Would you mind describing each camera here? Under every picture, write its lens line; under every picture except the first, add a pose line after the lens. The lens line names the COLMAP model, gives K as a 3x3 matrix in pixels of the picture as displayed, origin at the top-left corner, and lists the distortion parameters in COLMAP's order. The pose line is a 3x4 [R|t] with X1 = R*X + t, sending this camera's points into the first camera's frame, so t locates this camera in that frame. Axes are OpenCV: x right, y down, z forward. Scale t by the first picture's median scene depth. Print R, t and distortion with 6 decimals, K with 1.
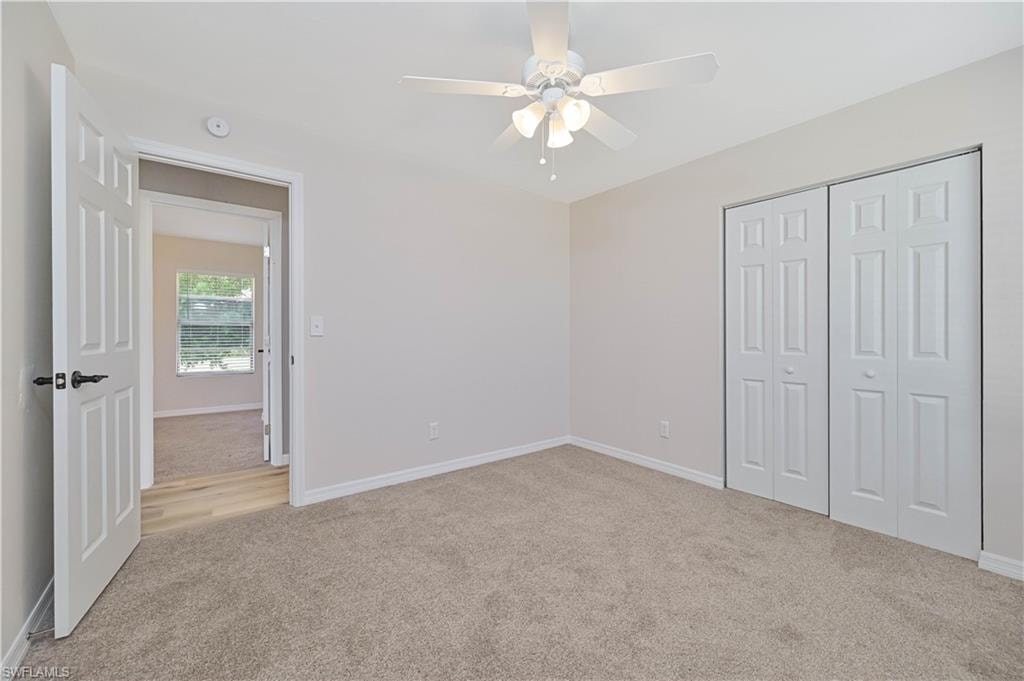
lens RADIAL K [[410.6, 0, 514.7], [0, 410.6, 331.1], [0, 0, 1]] dist [0.000861, 0.000114]
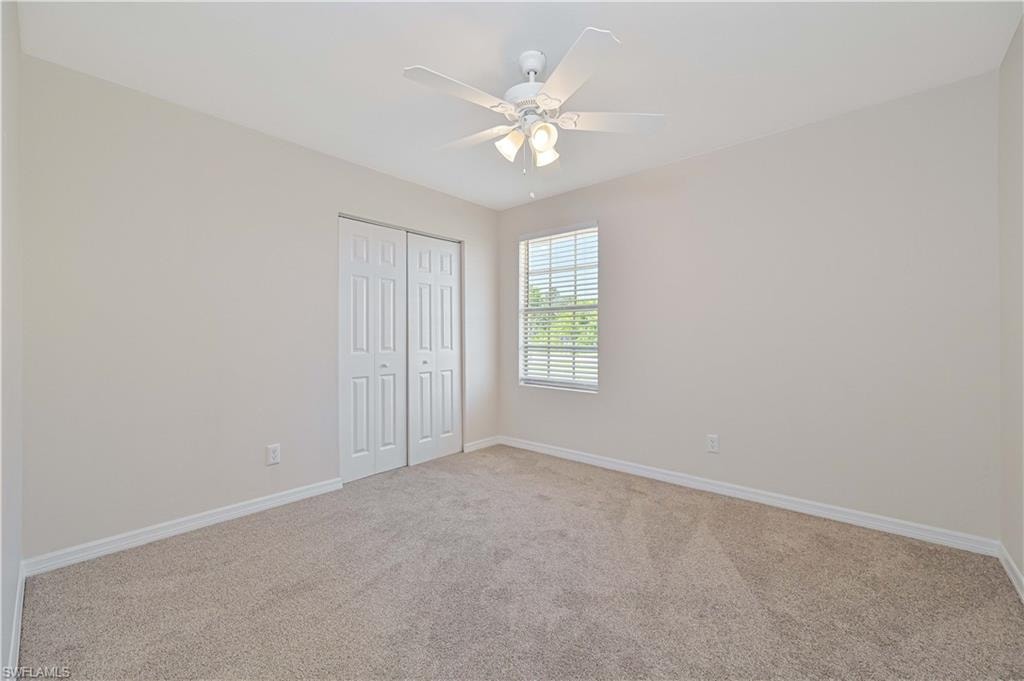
lens RADIAL K [[410.6, 0, 514.7], [0, 410.6, 331.1], [0, 0, 1]] dist [0.000861, 0.000114]
pose [[-0.188876, 0.014083, 0.981900, -0.668500], [0.004046, 0.999900, -0.013563, 0.009881], [-0.981993, 0.001411, -0.188914, 0.868396]]
